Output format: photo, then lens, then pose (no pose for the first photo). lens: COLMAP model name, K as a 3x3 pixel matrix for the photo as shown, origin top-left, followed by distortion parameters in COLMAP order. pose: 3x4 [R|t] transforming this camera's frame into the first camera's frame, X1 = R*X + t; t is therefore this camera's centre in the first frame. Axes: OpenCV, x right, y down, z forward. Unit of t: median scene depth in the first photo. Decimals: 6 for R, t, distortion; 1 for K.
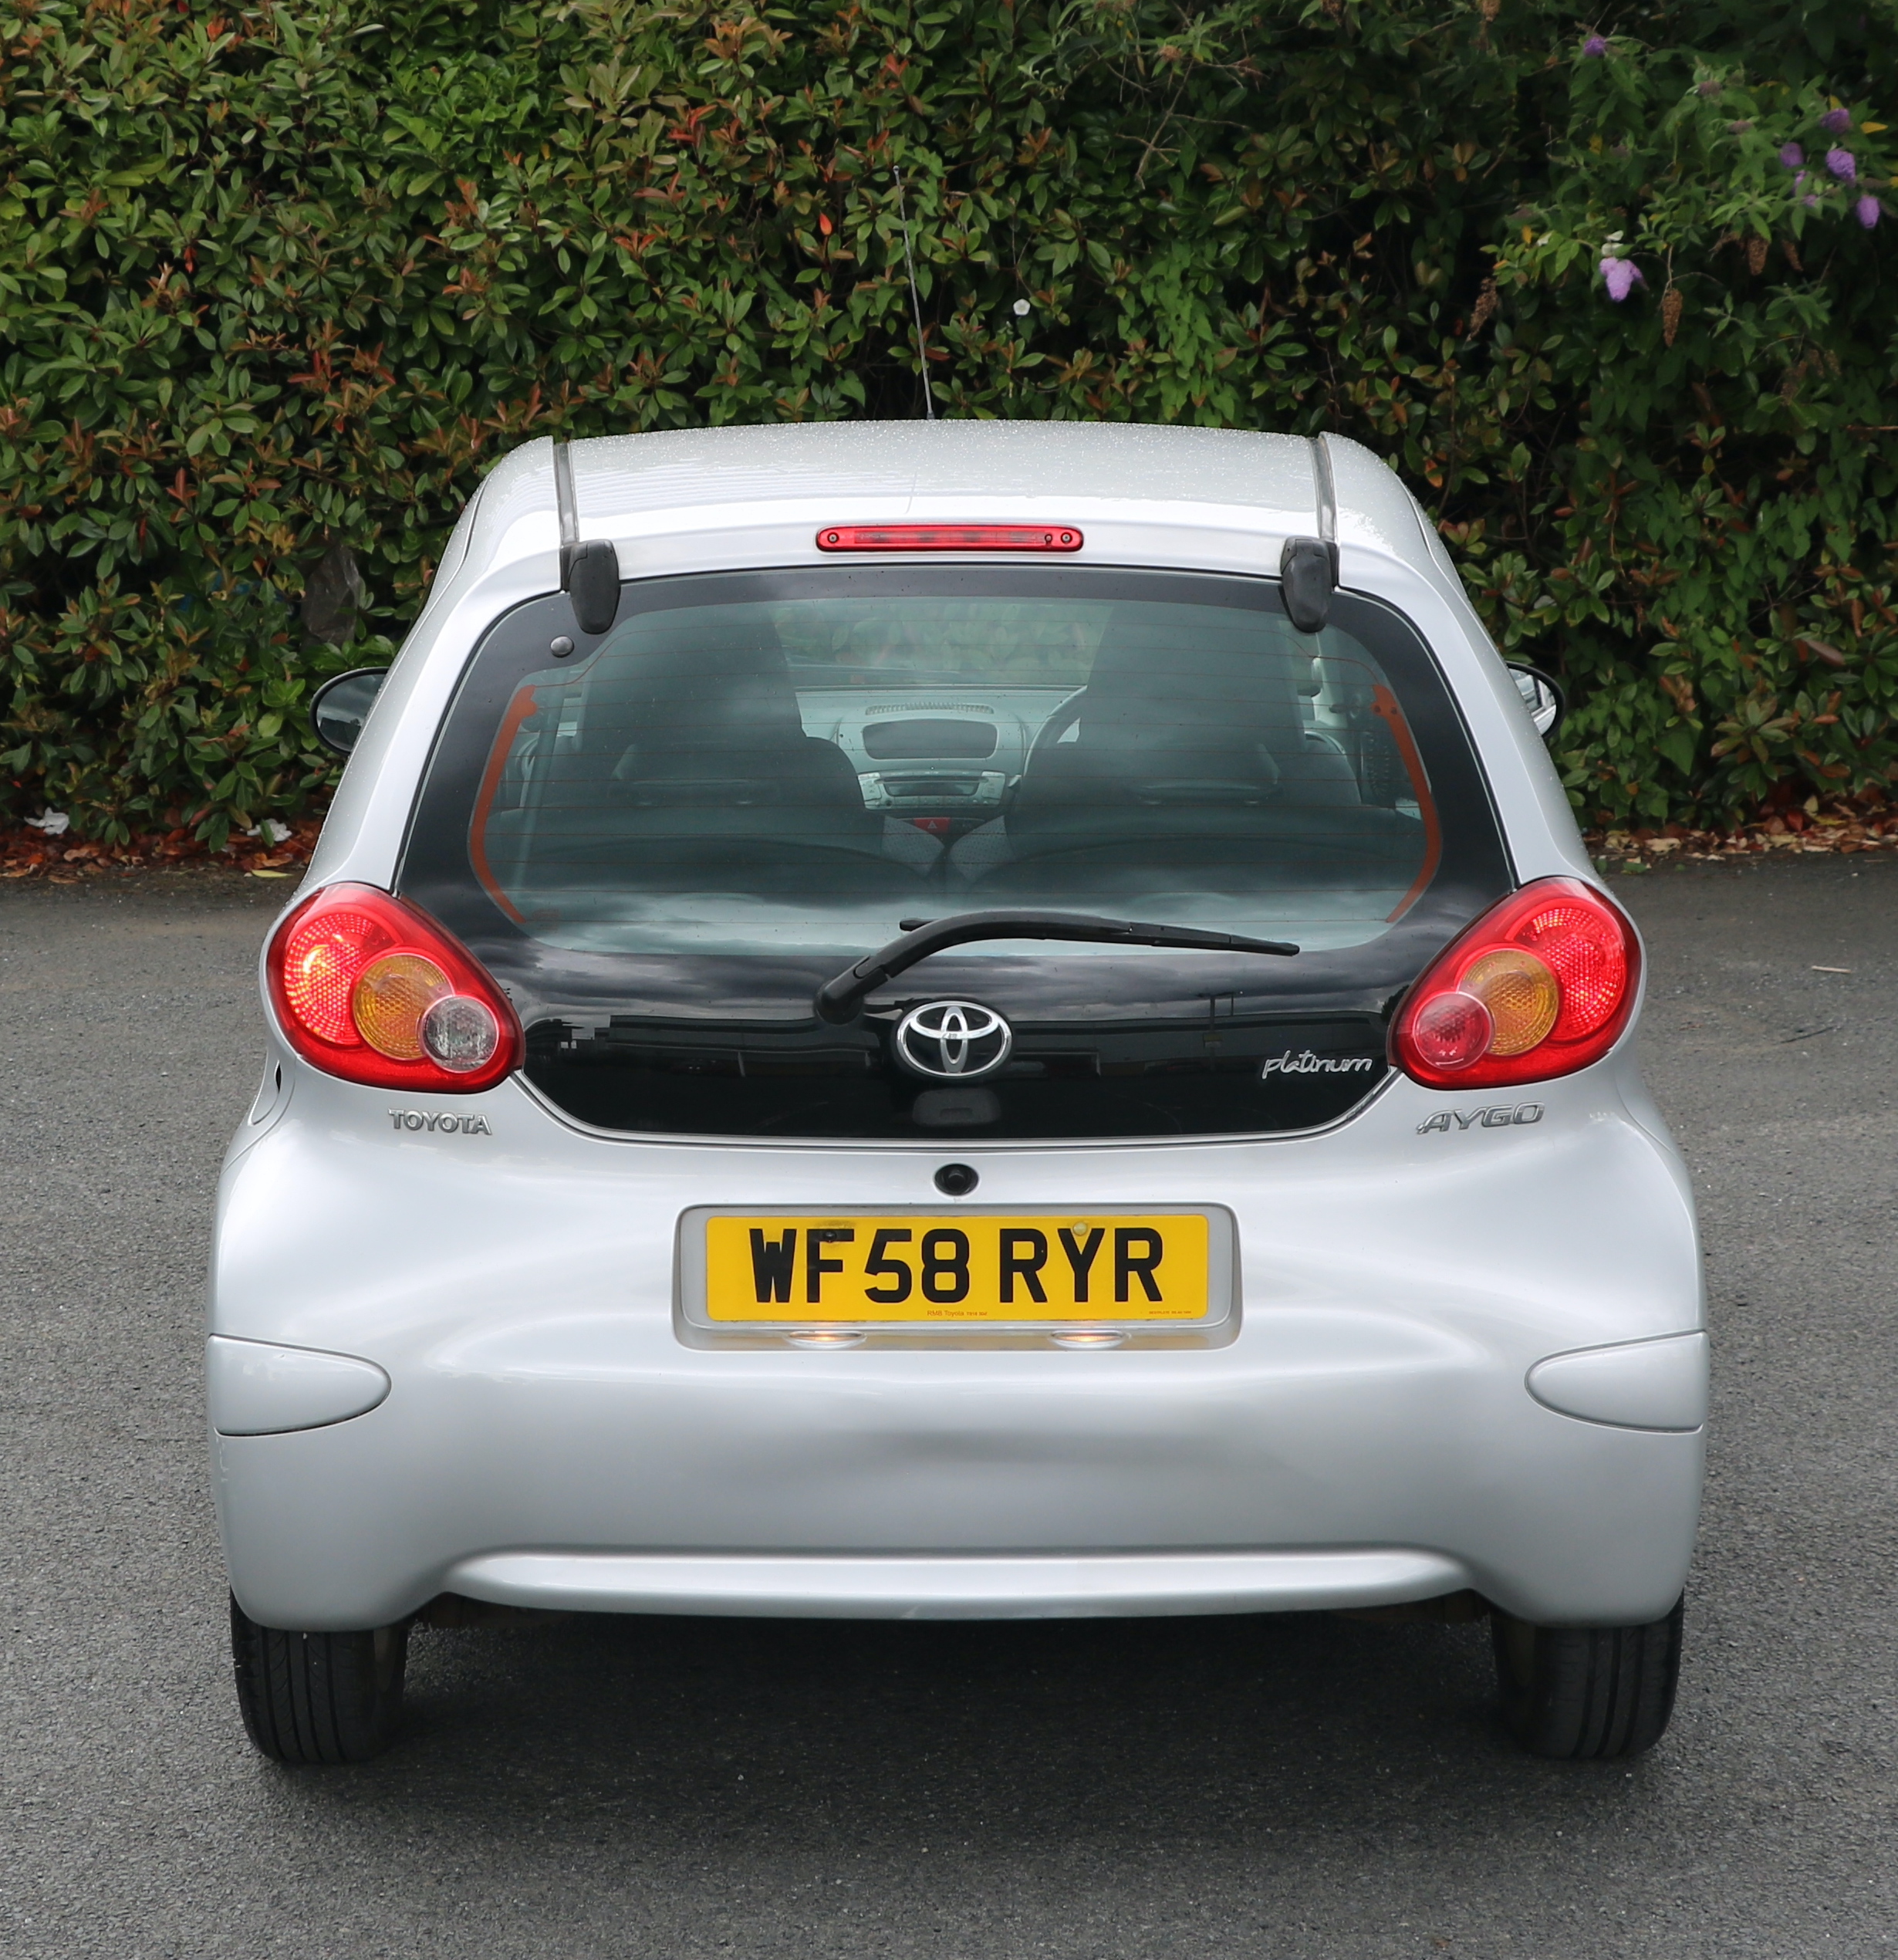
lens RADIAL K [[4396.7, 0, 902.9], [0, 4396.7, 984.6], [0, 0, 1]] dist [-0.085414, 0.230406]
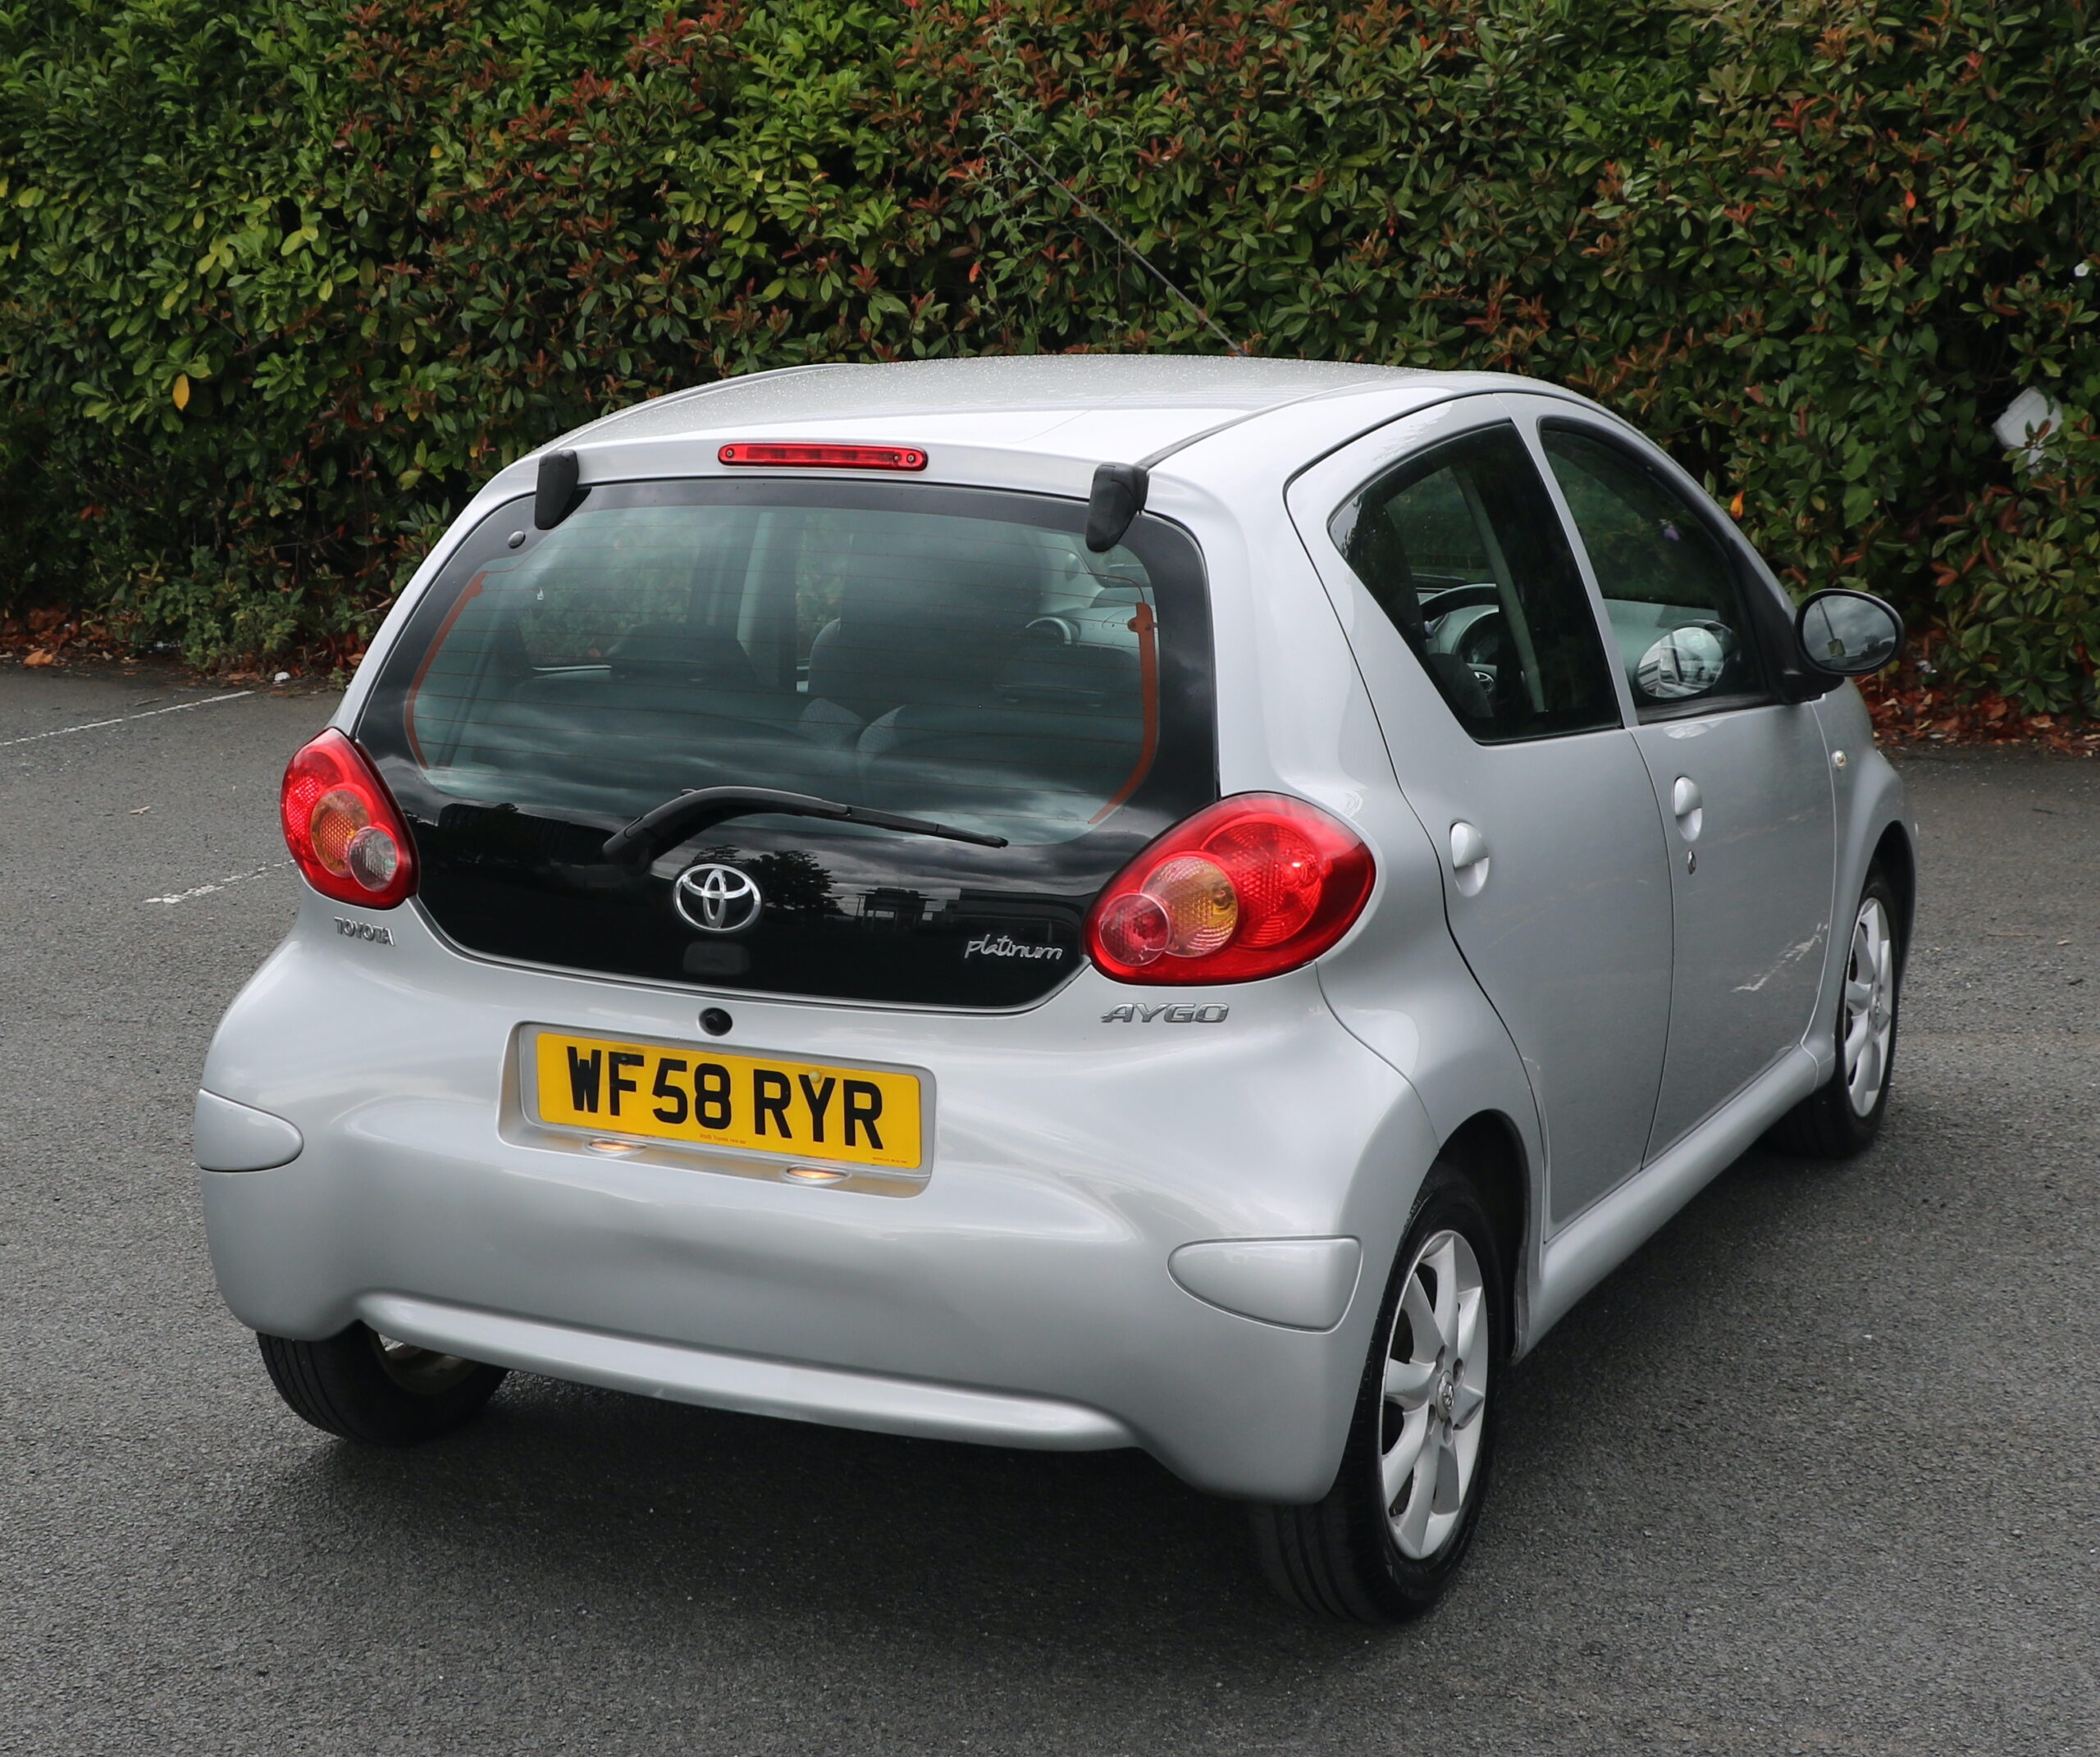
lens RADIAL K [[3430.9, 0, 967.6], [0, 3430.9, 735.2], [0, 0, 1]] dist [-0.126669, 0.050356]
pose [[0.893306, 0.062348, -0.445104, 0.184264], [-0.070400, 0.997518, -0.001563, -0.013048], [0.443901, 0.032732, 0.895478, 0.094662]]
